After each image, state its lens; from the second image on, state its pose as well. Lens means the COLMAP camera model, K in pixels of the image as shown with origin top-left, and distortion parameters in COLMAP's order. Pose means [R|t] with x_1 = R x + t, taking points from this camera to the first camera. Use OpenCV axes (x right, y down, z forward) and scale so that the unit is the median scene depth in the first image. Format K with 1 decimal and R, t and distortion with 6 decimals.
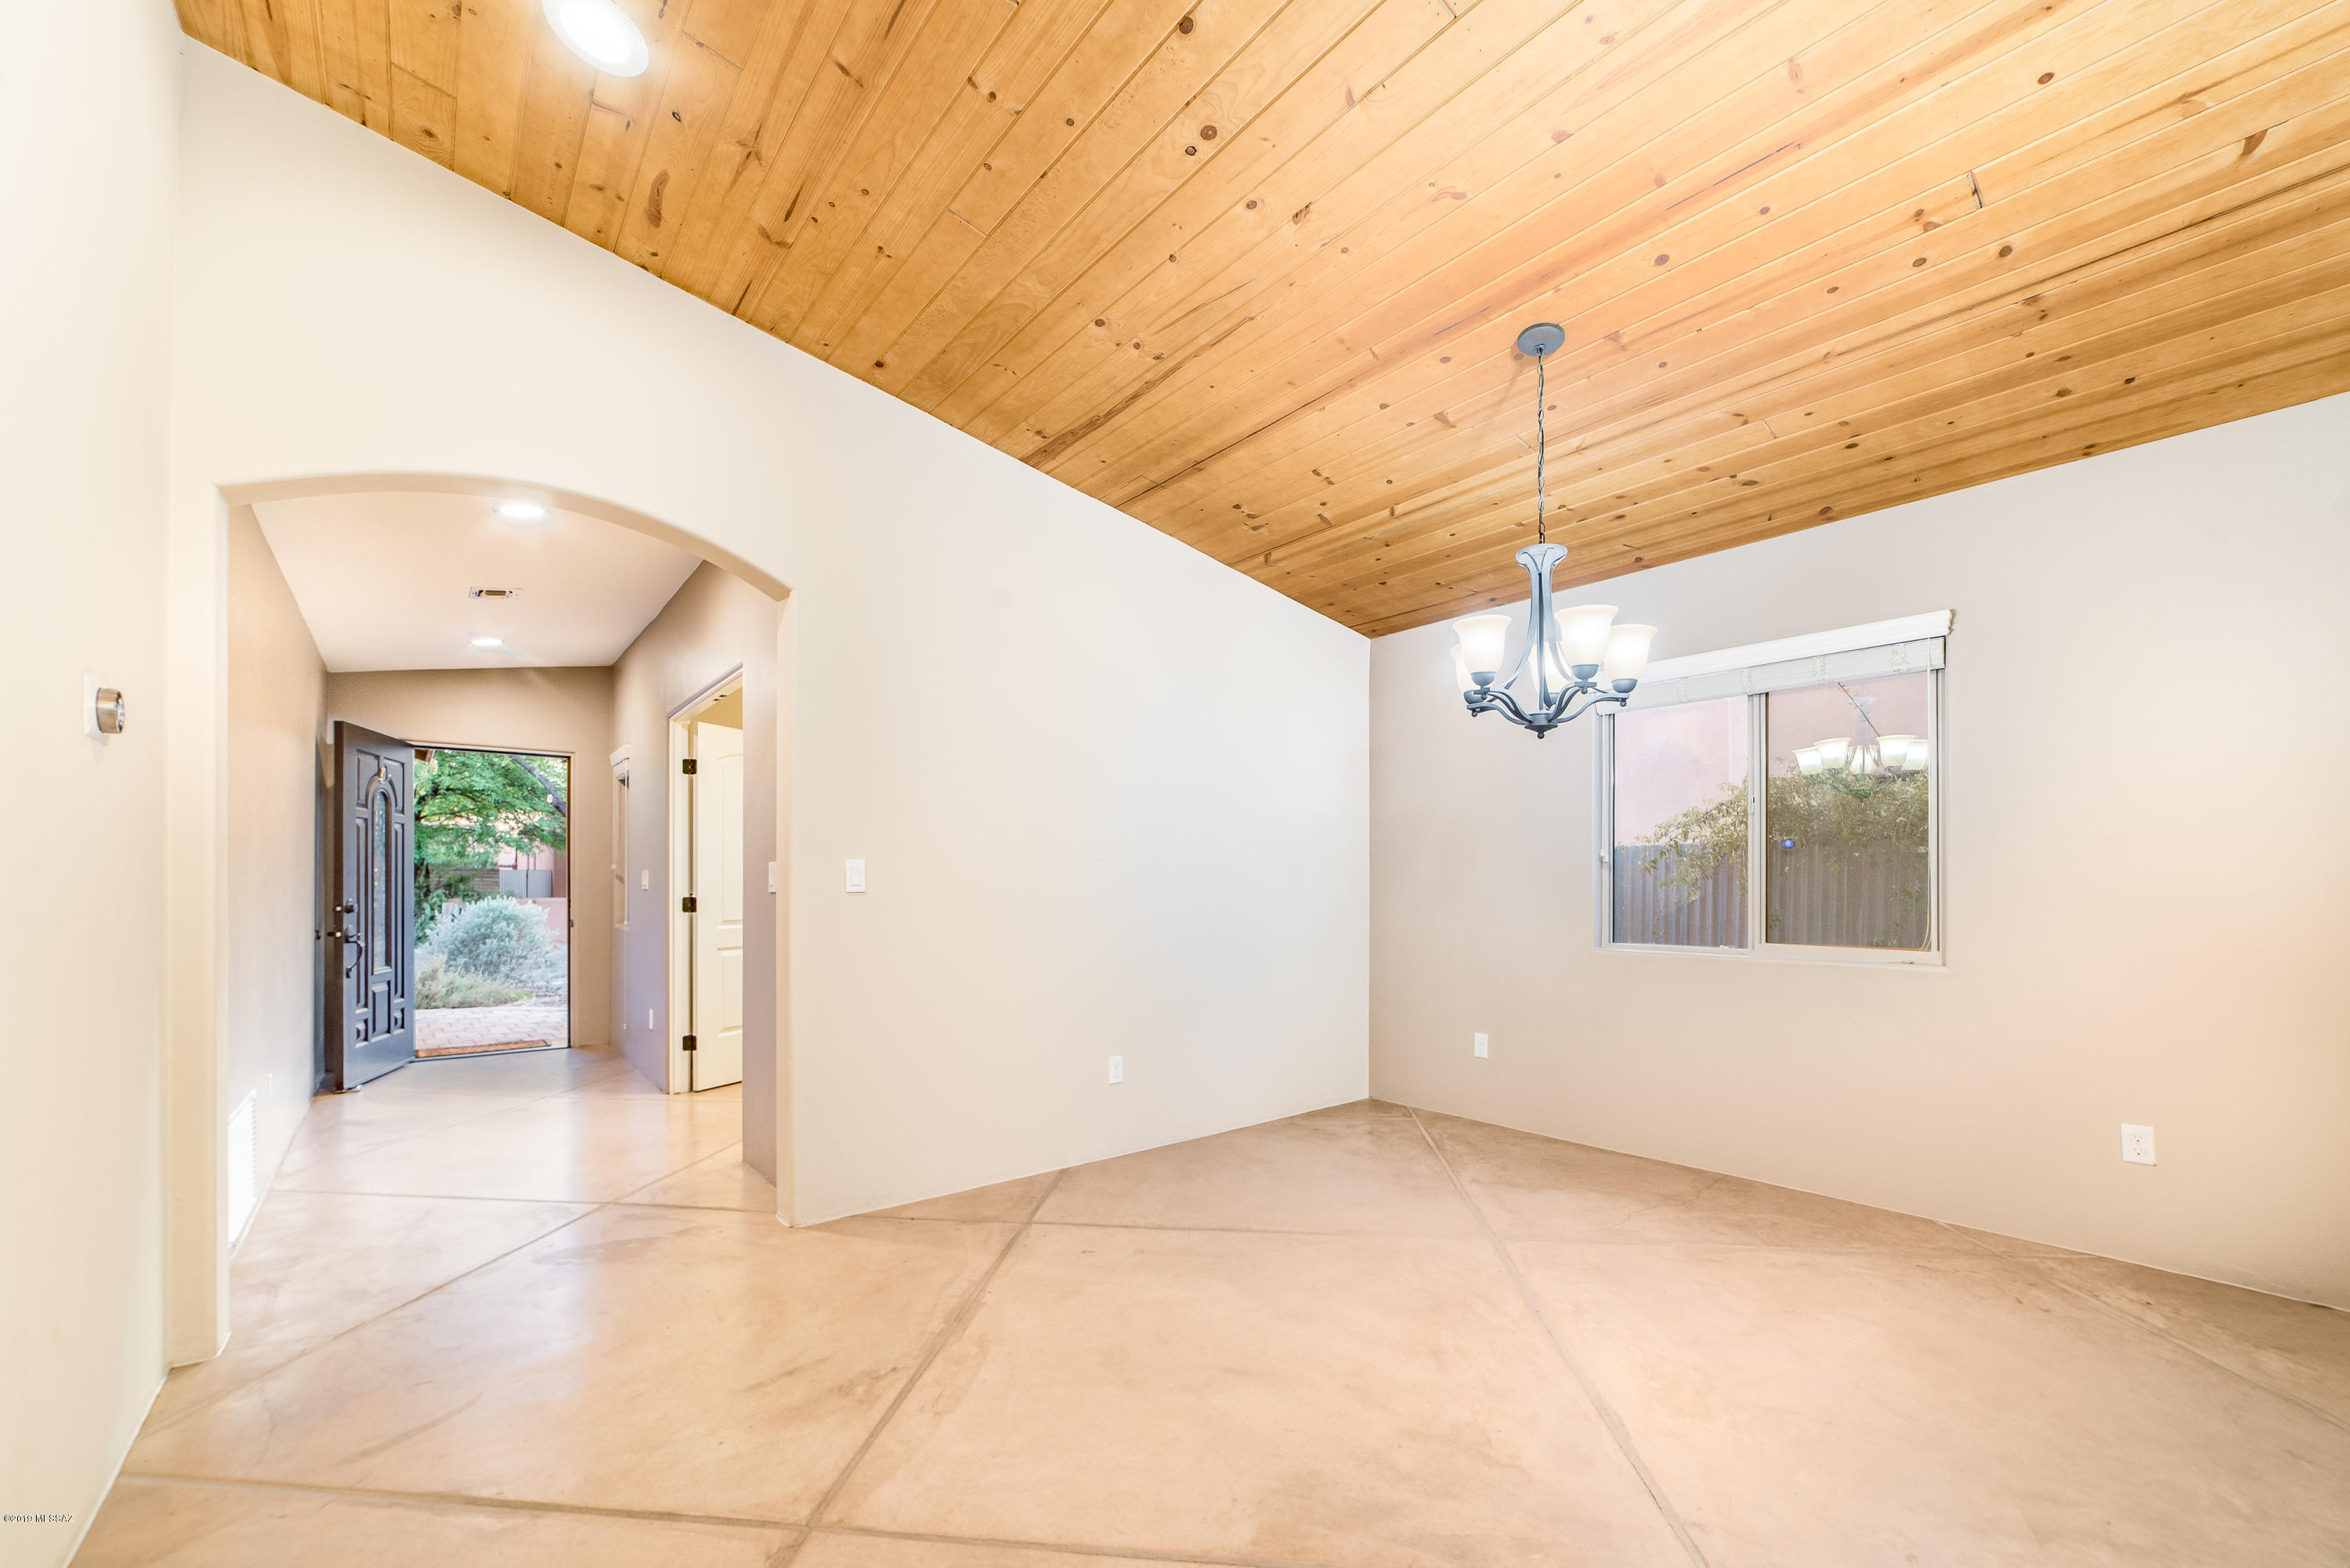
lens RADIAL K [[946.3, 0, 1169.2], [0, 946.3, 881.5], [0, 0, 1]] dist [-0.002069, -0.000192]
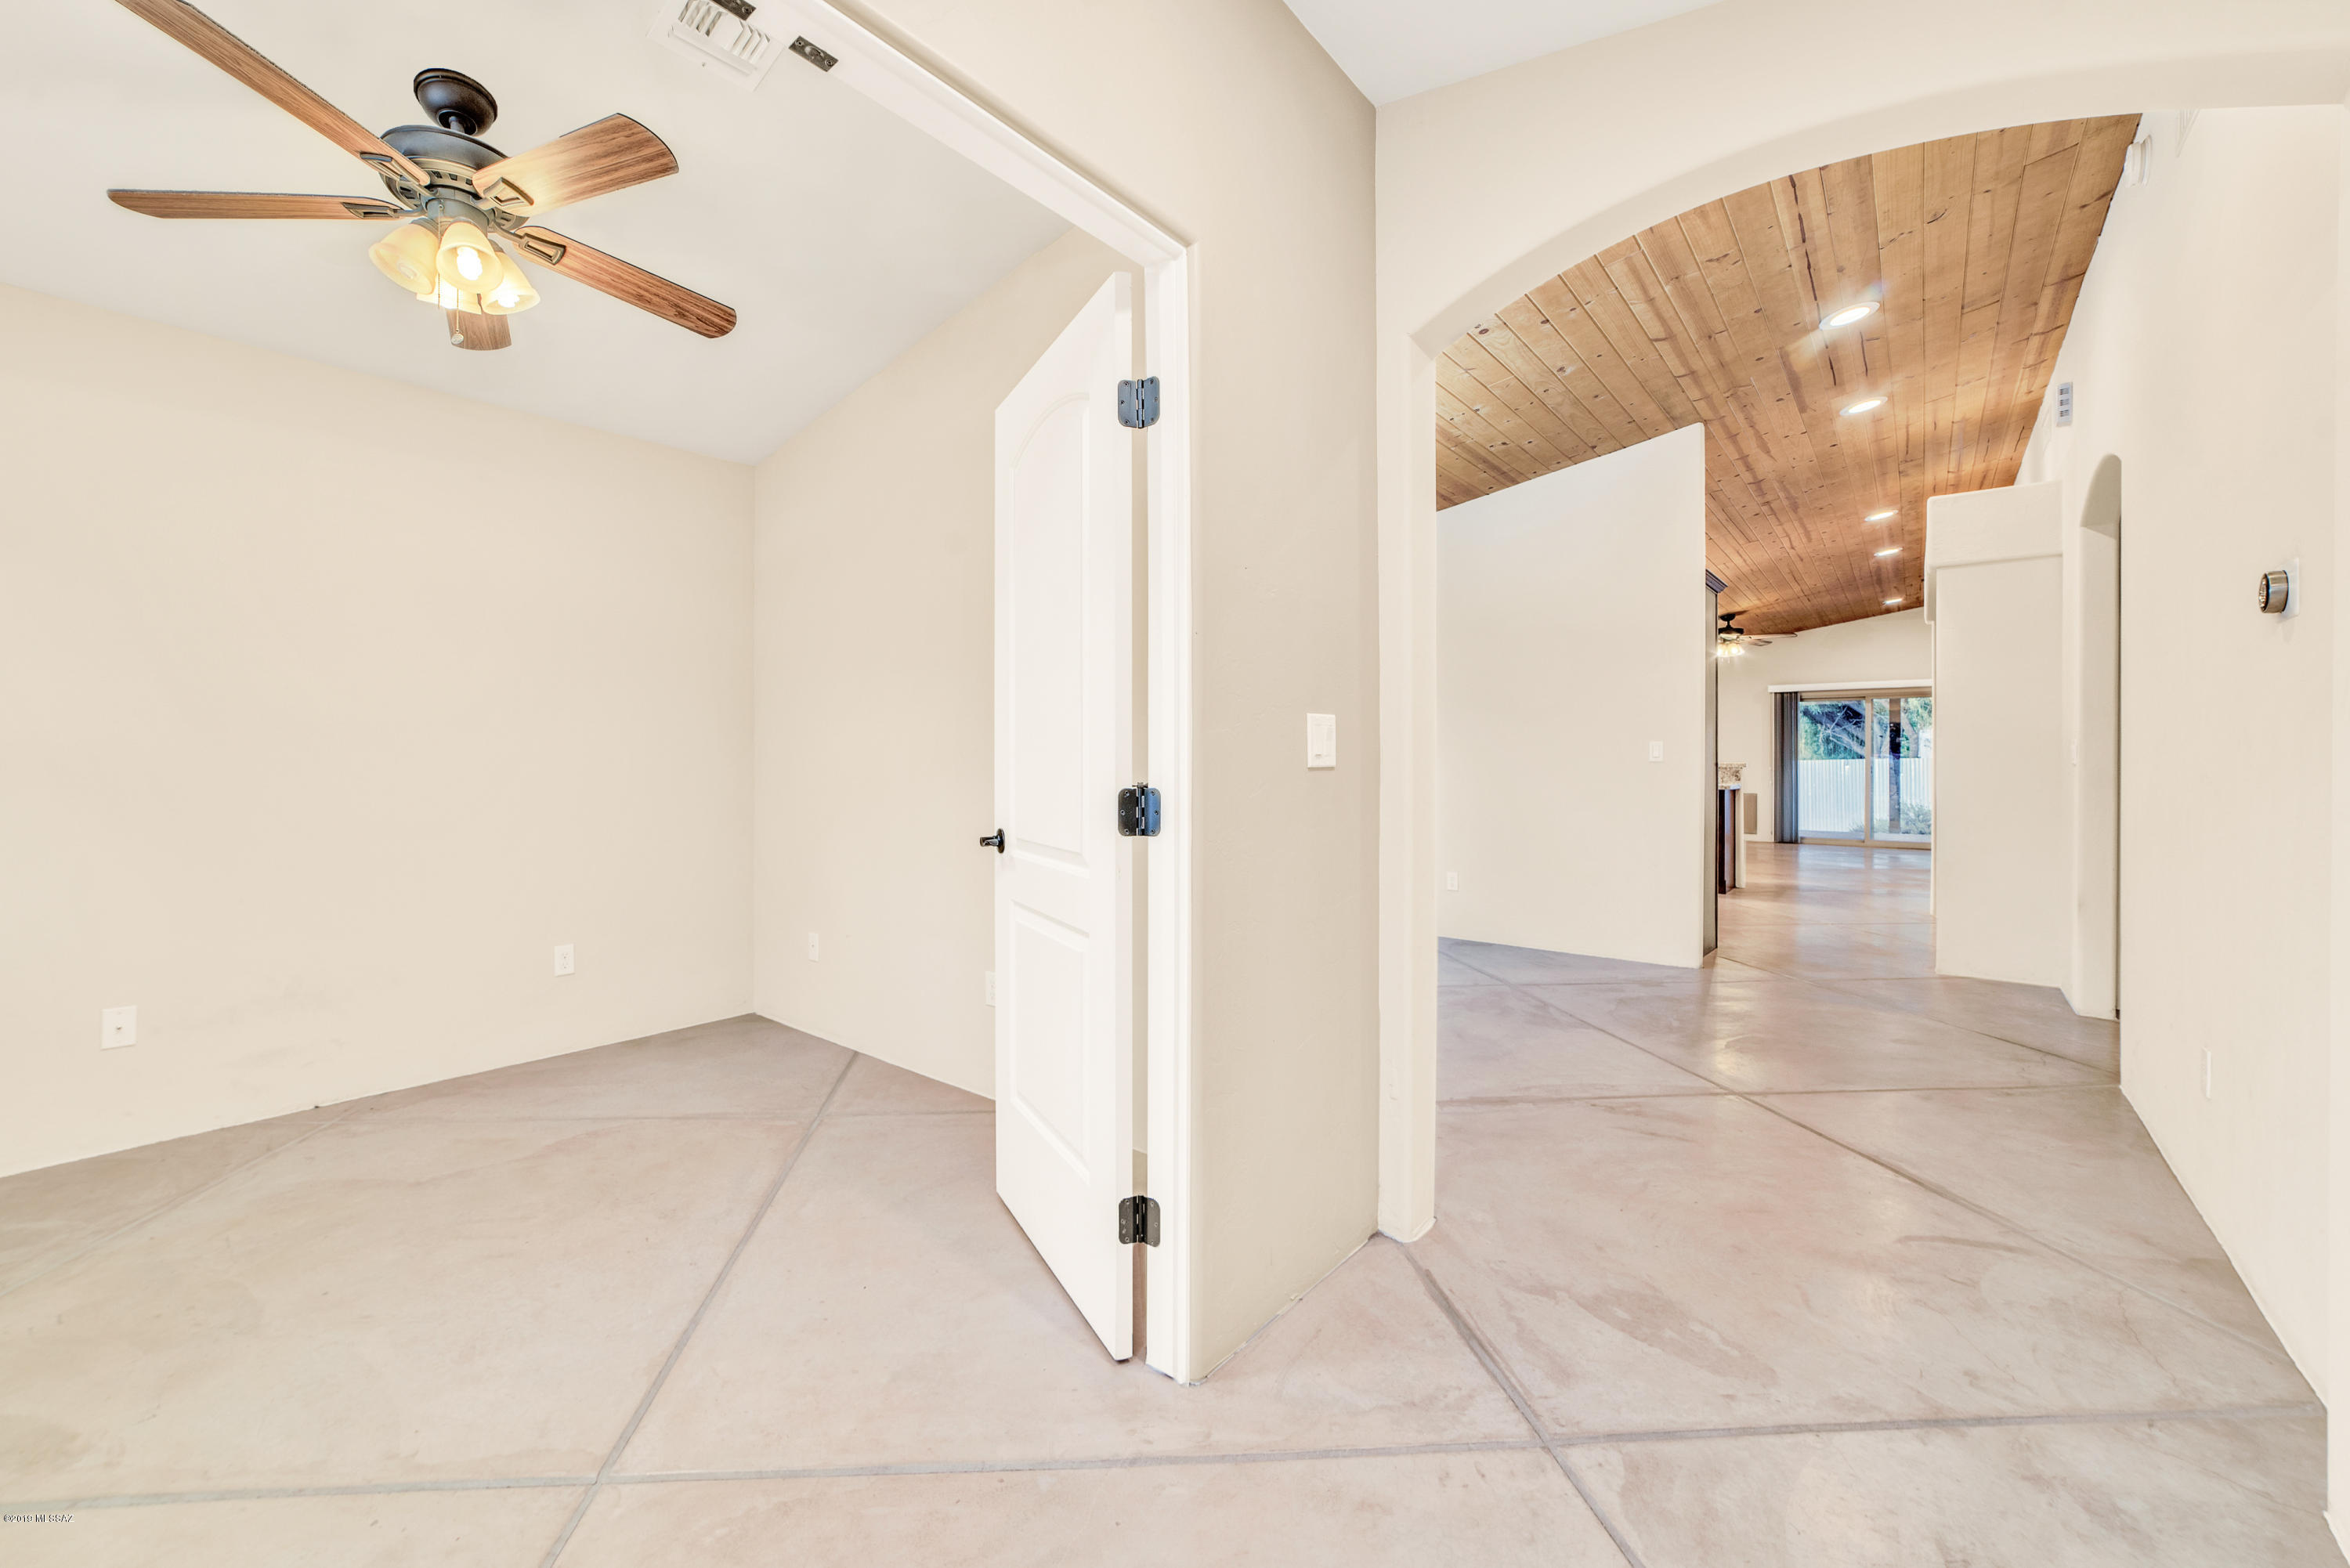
lens RADIAL K [[952.5, 0, 1094.4], [0, 952.5, 762.2], [0, 0, 1]] dist [0.000803, 0.000348]
pose [[-0.185842, 0.000522, 0.982579, -1.269418], [-0.003769, 0.999992, -0.001244, 0.012245], [-0.982572, -0.003935, -0.185839, 1.643503]]
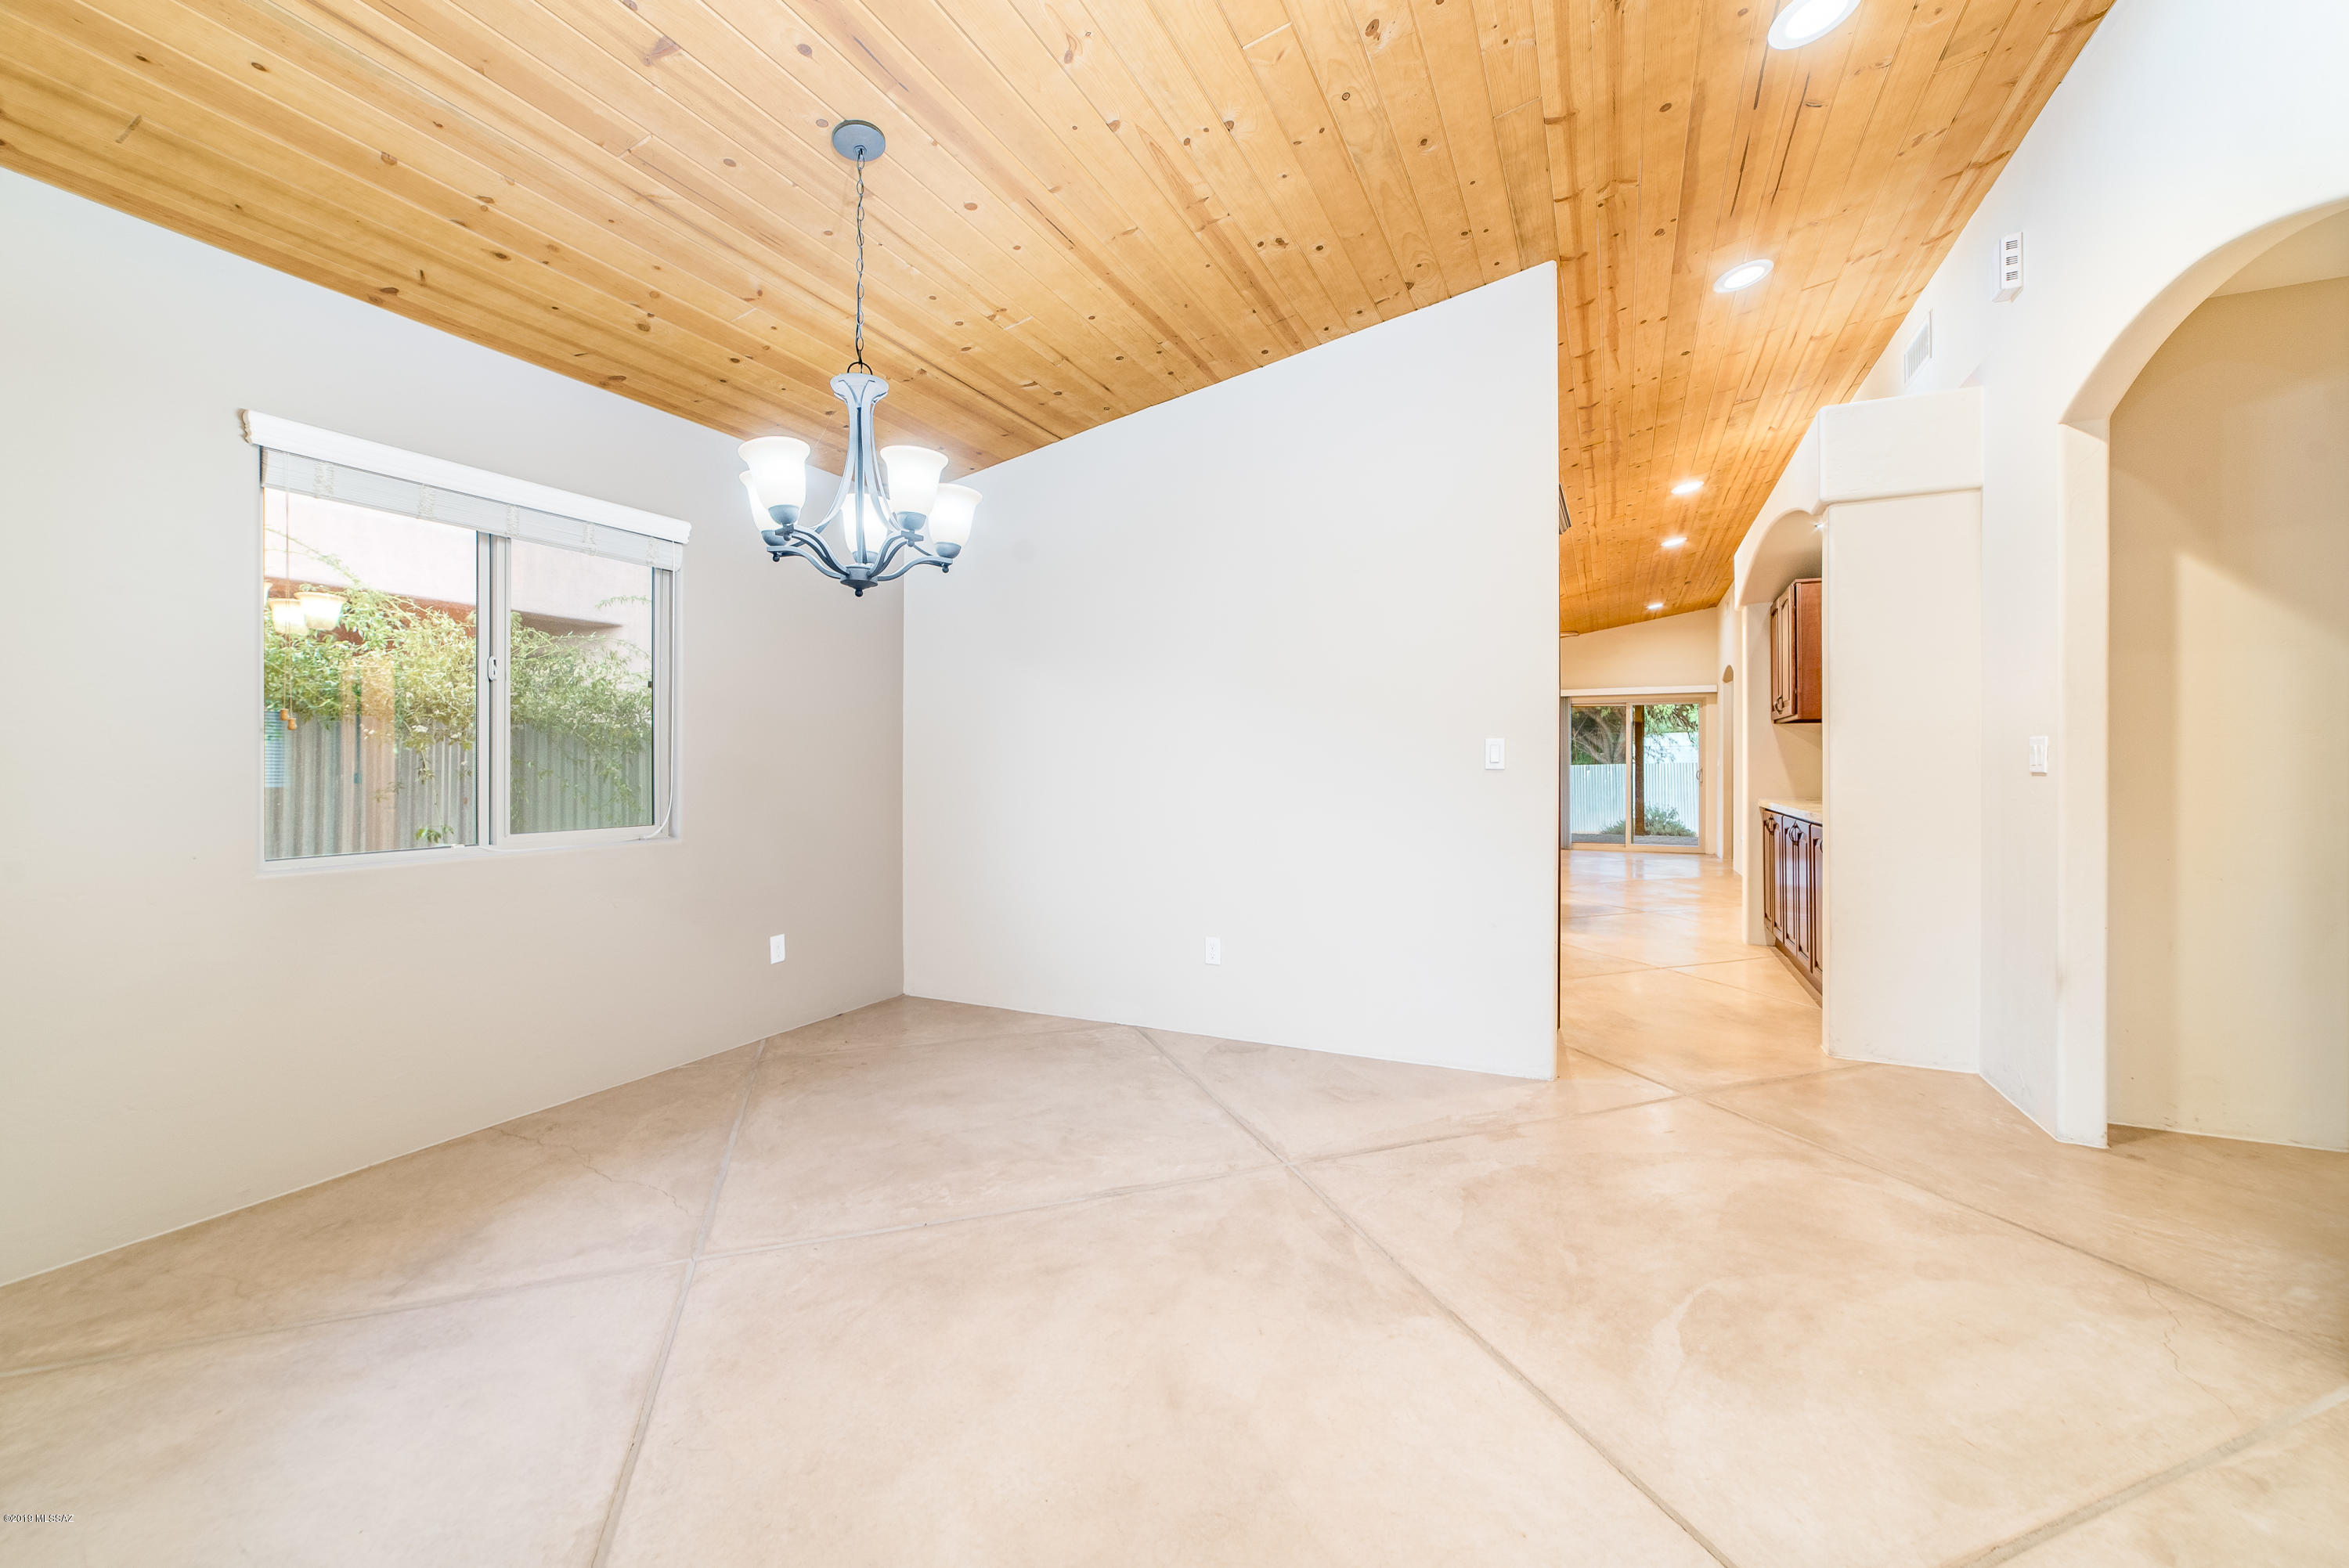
lens RADIAL K [[939.9, 0, 1180.4], [0, 939.9, 768.4], [0, 0, 1]] dist [-0.003185, -0.000199]
pose [[-0.450366, -0.000099, 0.892844, -0.503411], [-0.002400, 0.999997, -0.001100, 0.007251], [-0.892841, -0.002638, -0.450365, 1.100215]]
